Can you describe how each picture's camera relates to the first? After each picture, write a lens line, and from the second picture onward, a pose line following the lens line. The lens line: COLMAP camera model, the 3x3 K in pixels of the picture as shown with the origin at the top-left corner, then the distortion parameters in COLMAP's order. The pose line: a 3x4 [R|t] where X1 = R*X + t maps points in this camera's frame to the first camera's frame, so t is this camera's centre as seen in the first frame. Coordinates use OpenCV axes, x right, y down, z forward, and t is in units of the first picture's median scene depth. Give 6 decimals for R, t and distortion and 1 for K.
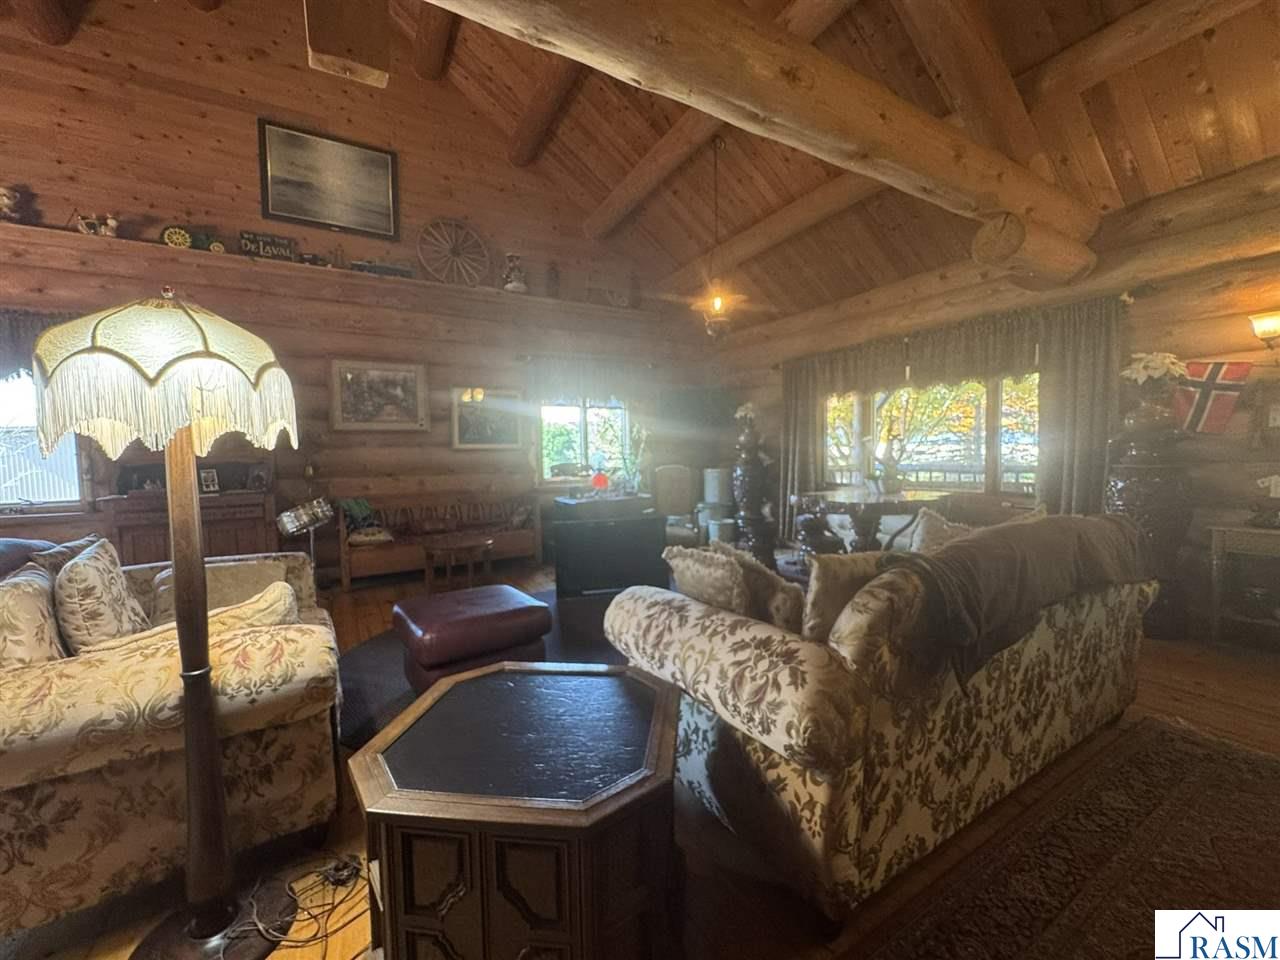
lens RADIAL K [[514.8, 0, 640.0], [0, 514.8, 480.0], [0, 0, 1]] dist [-0.006663, -0.000338]
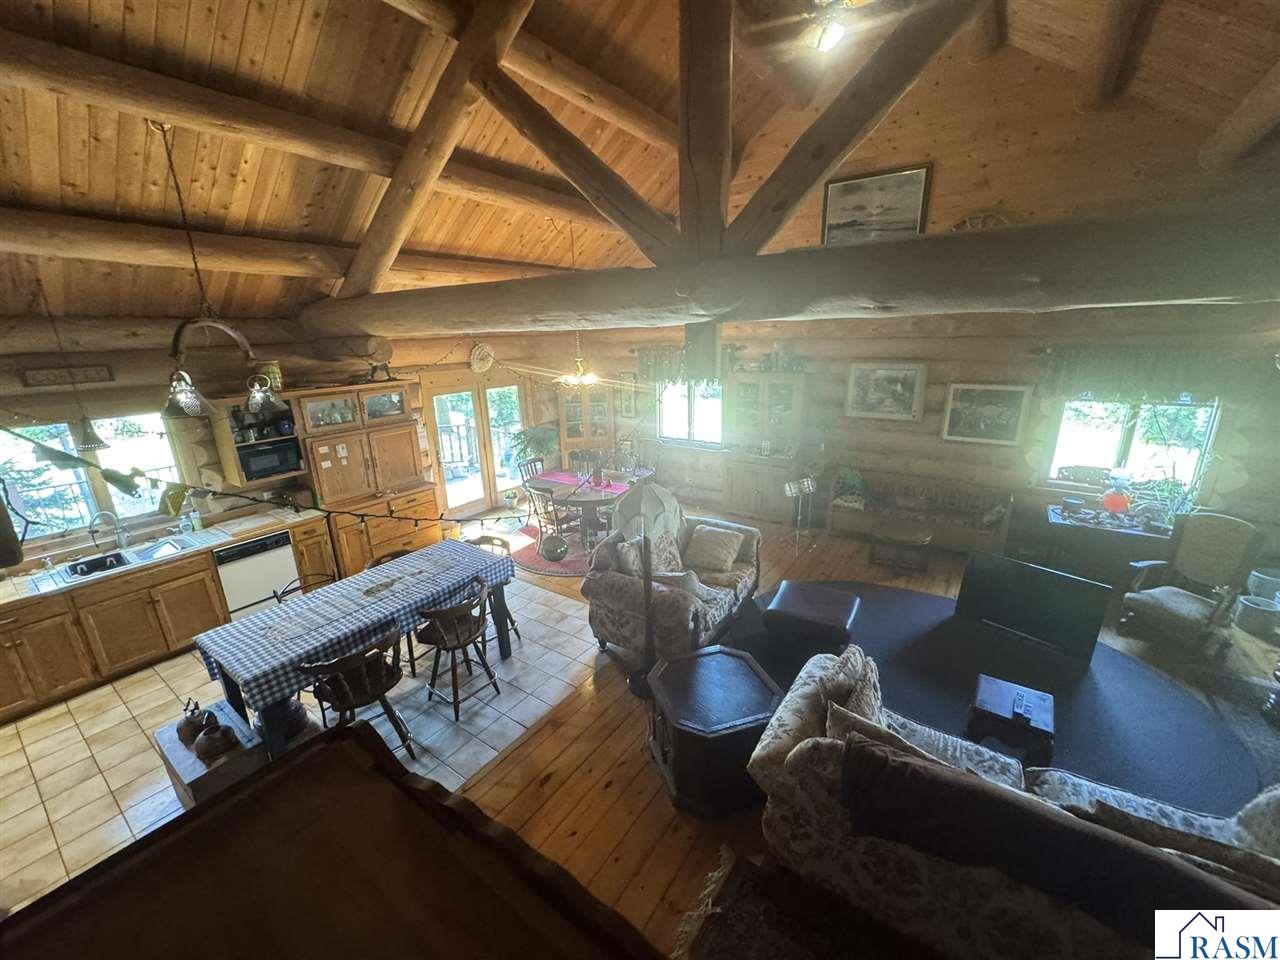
lens RADIAL K [[509.3, 0, 640.0], [0, 509.3, 480.0], [0, 0, 1]] dist [-0.002722, -0.000029]
pose [[0.413574, 0.261721, -0.872043, 0.385895], [-0.033752, 0.961543, 0.272574, -0.283046], [0.909844, -0.083296, 0.406503, -0.041358]]
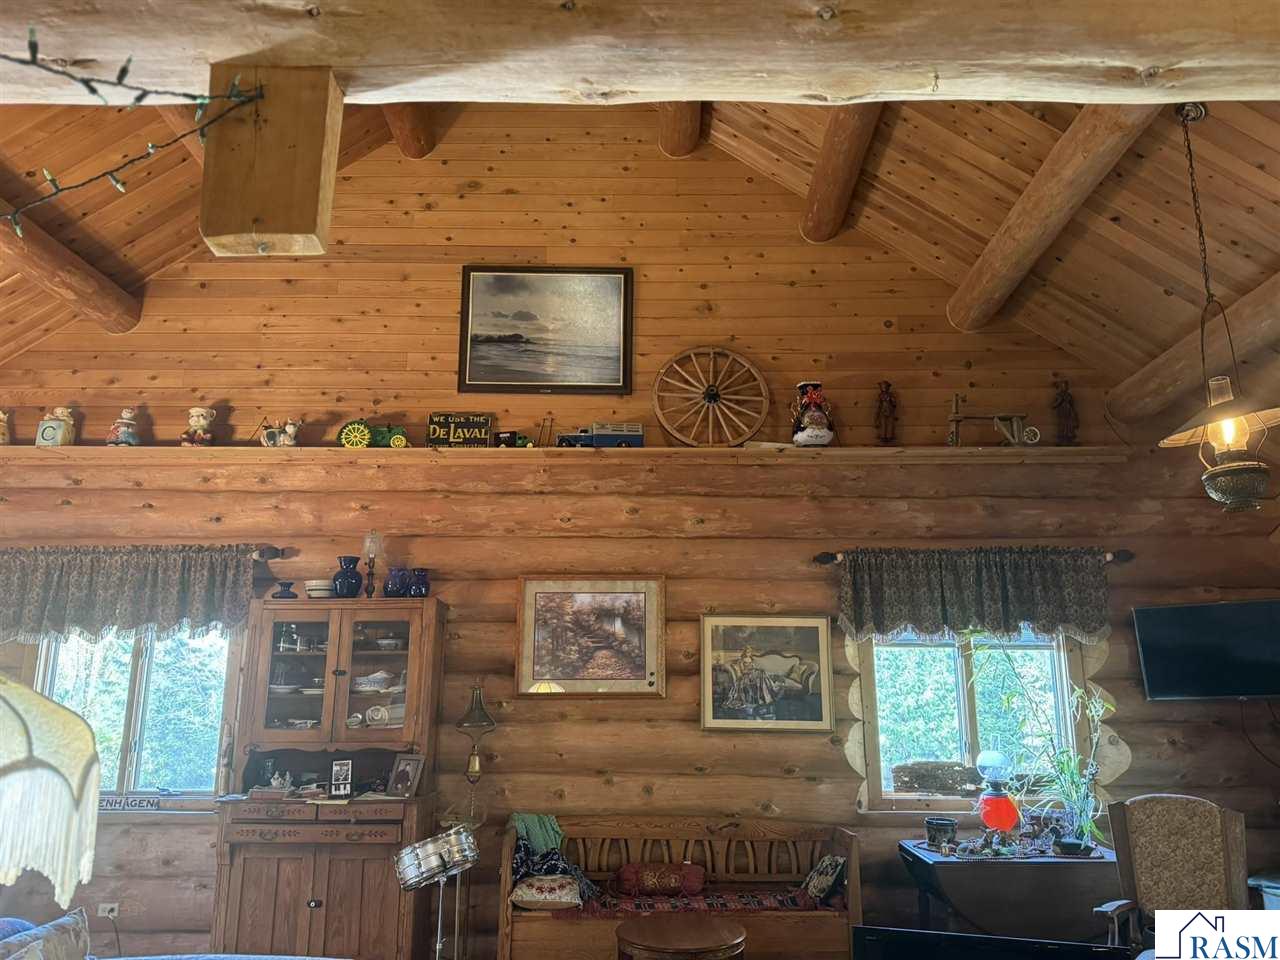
lens RADIAL K [[883.7, 0, 642.8], [0, 883.7, 486.3], [0, 0, 1]] dist [0.101051, -0.142697]
pose [[0.857119, -0.087803, -0.507580, 0.103795], [-0.047459, 0.967714, -0.247541, -0.081161], [0.512927, 0.236261, 0.825279, 0.124592]]
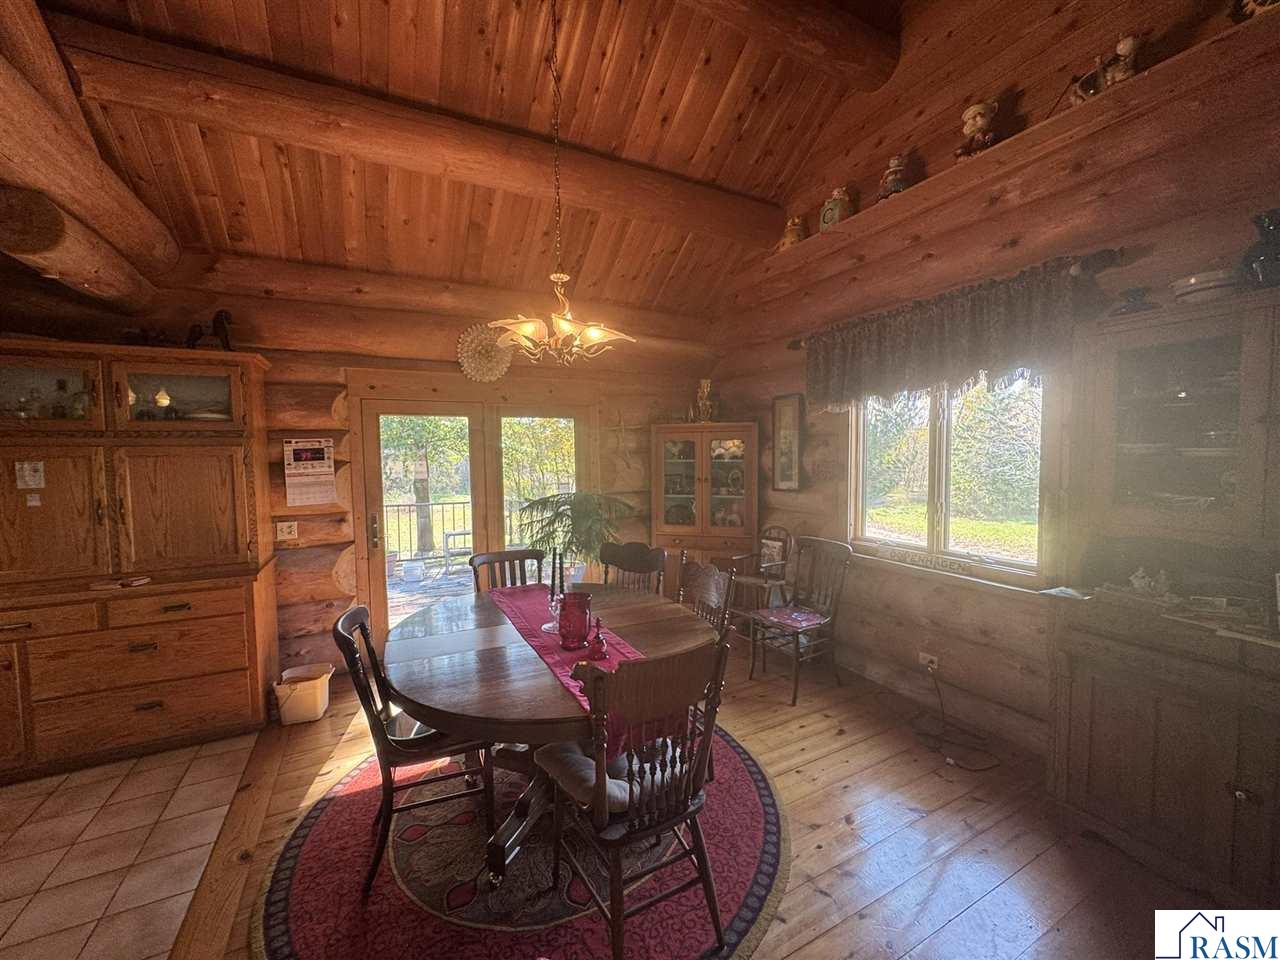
lens RADIAL K [[509.3, 0, 640.0], [0, 509.3, 480.0], [0, 0, 1]] dist [-0.002722, -0.000029]
pose [[-0.057091, 0.075442, -0.995514, -0.388663], [-0.041801, 0.996086, 0.077883, -0.082347], [0.997493, 0.046060, -0.053714, 0.460336]]
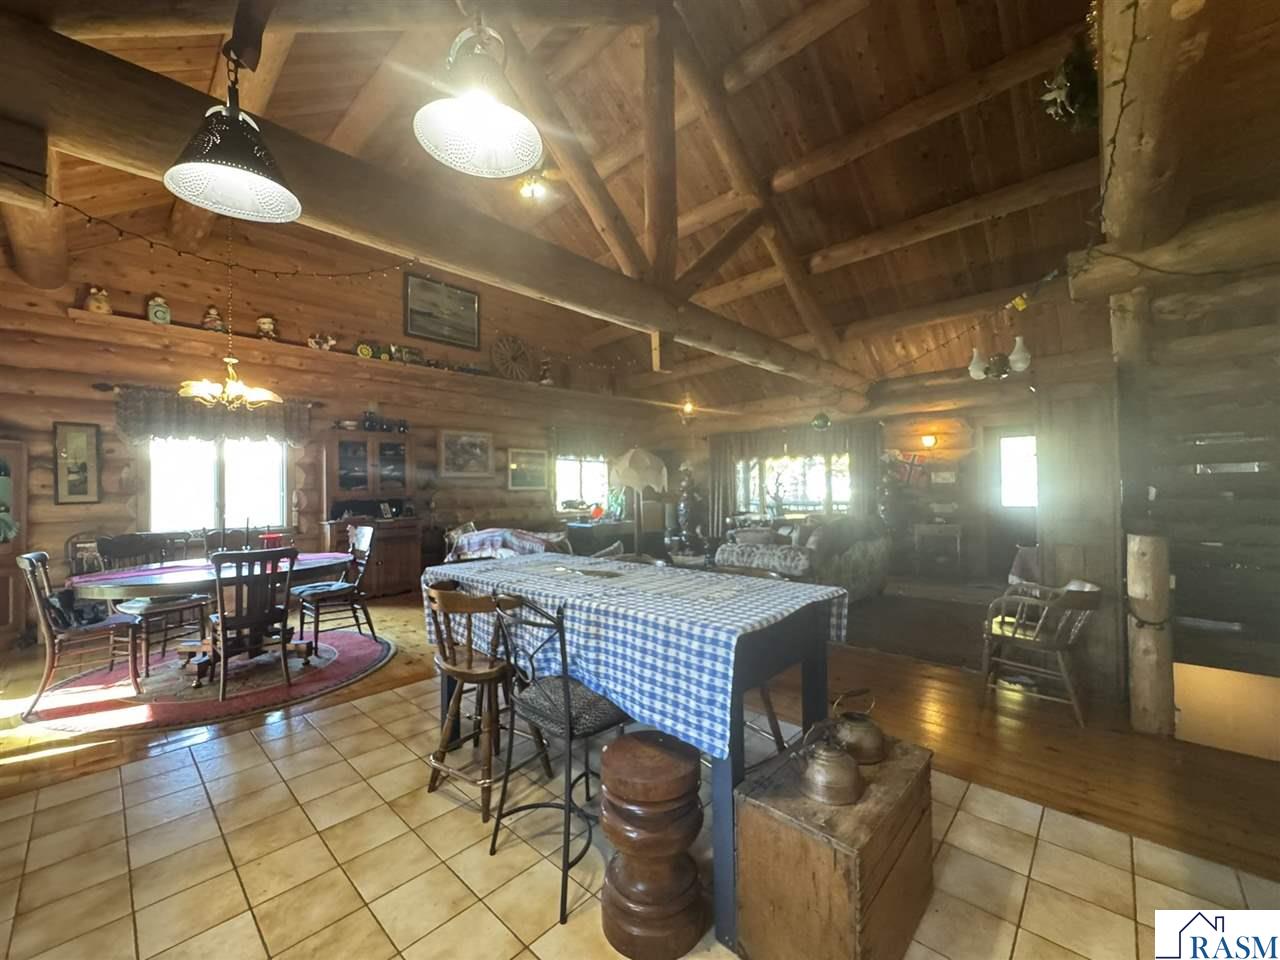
lens RADIAL K [[514.8, 0, 640.0], [0, 514.8, 480.0], [0, 0, 1]] dist [-0.006663, -0.000338]
pose [[0.959903, 0.008754, 0.280197, -0.463394], [0.012860, 0.997085, -0.075209, 0.029158], [-0.280039, 0.075797, 0.956992, -0.564577]]
